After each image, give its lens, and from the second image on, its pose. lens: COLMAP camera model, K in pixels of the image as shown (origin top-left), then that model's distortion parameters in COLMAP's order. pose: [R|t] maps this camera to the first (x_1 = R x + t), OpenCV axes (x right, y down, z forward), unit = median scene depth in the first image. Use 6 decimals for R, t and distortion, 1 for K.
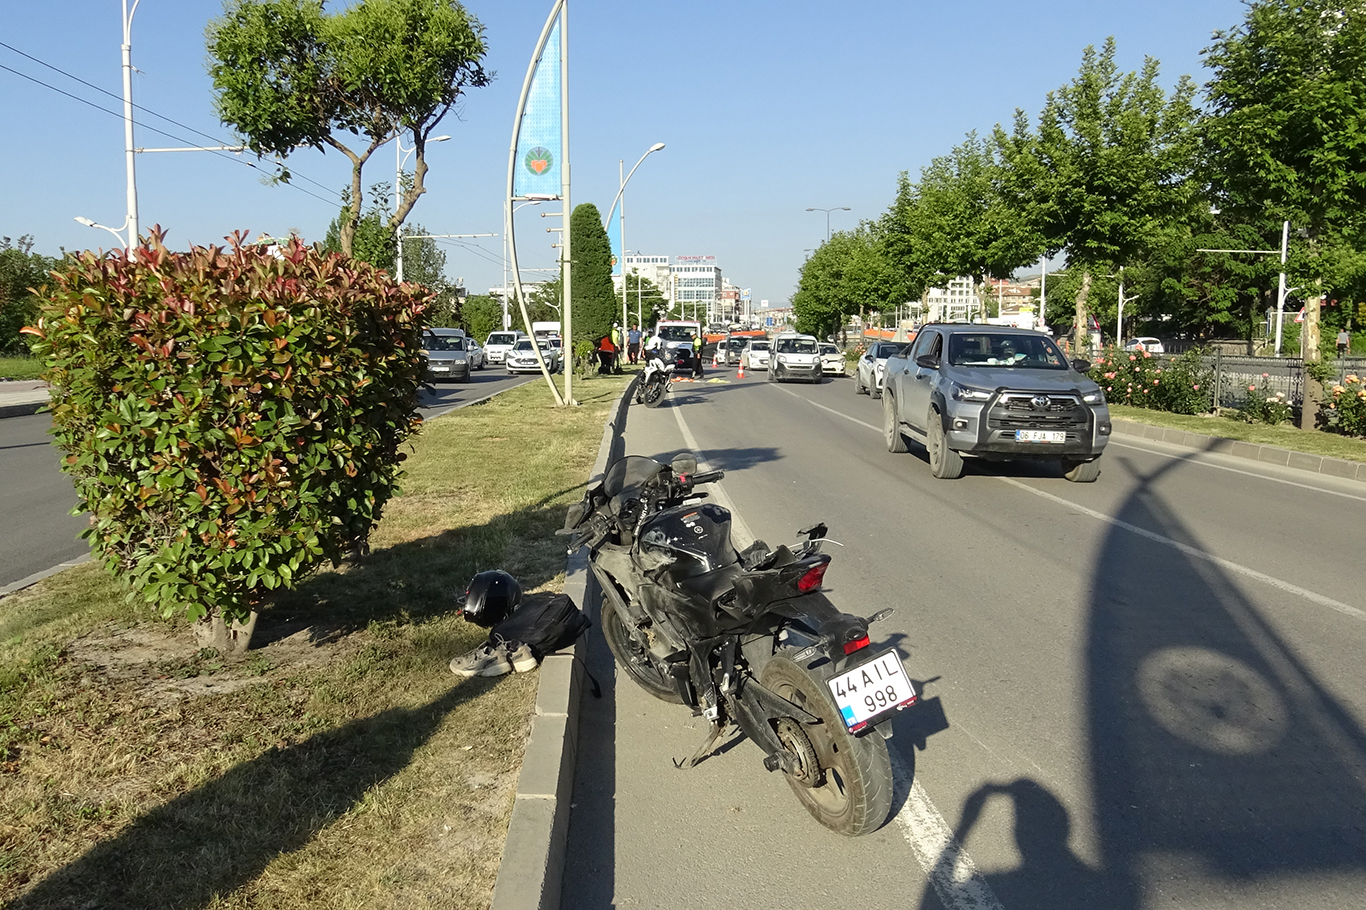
lens RADIAL K [[1317.8, 0, 683.0], [0, 1317.8, 455.0], [0, 0, 1]] dist [0.009018, 0.012056]
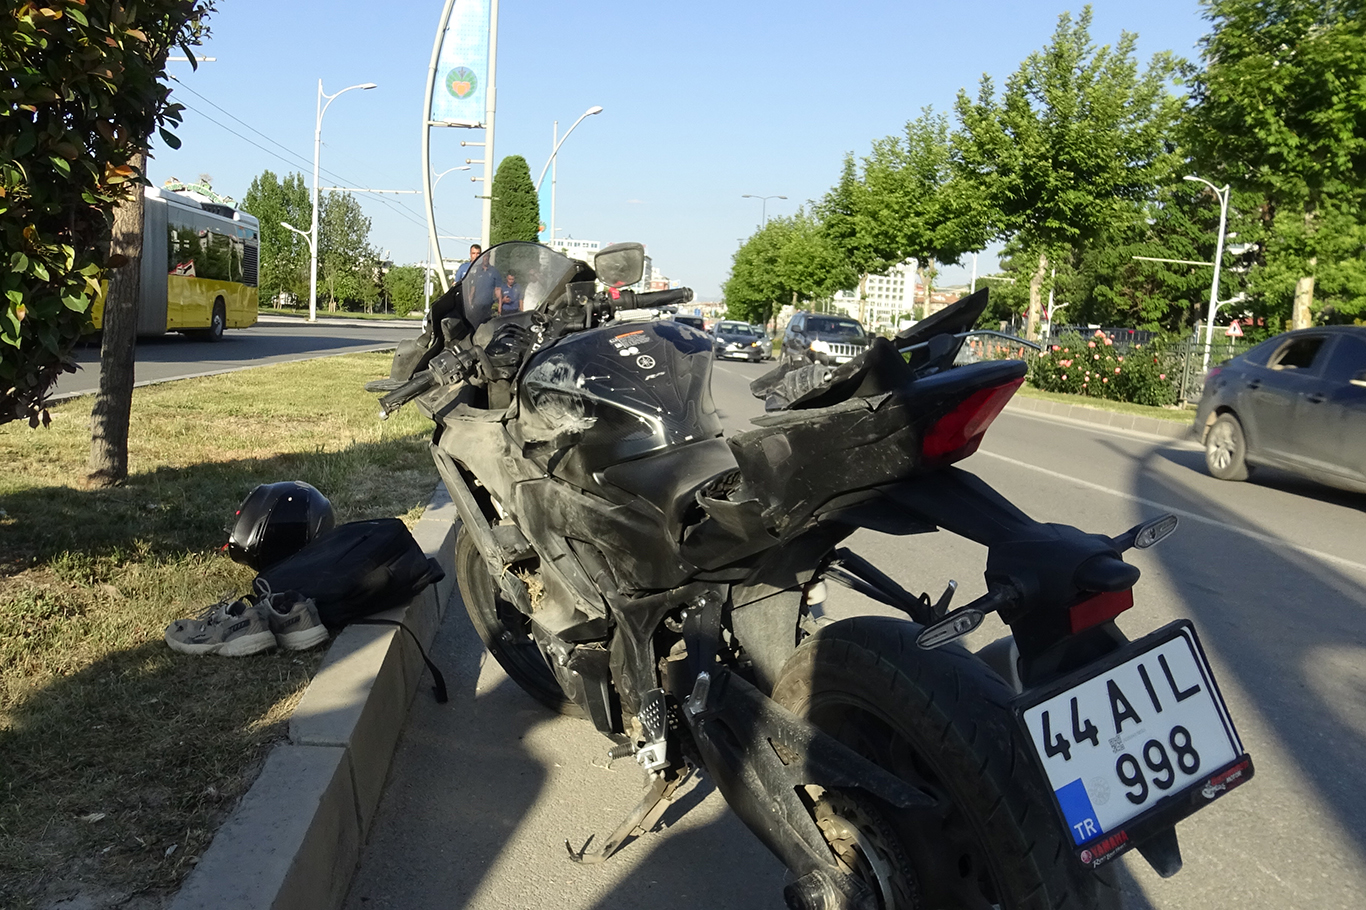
lens RADIAL K [[1257.4, 0, 683.0], [0, 1257.4, 455.0], [0, 0, 1]] dist [-0.006476, -0.022094]
pose [[0.996638, 0.051977, 0.063330, -0.000421], [-0.051962, 0.998647, -0.001881, 0.022788], [-0.063342, -0.001416, 0.997991, 0.140127]]
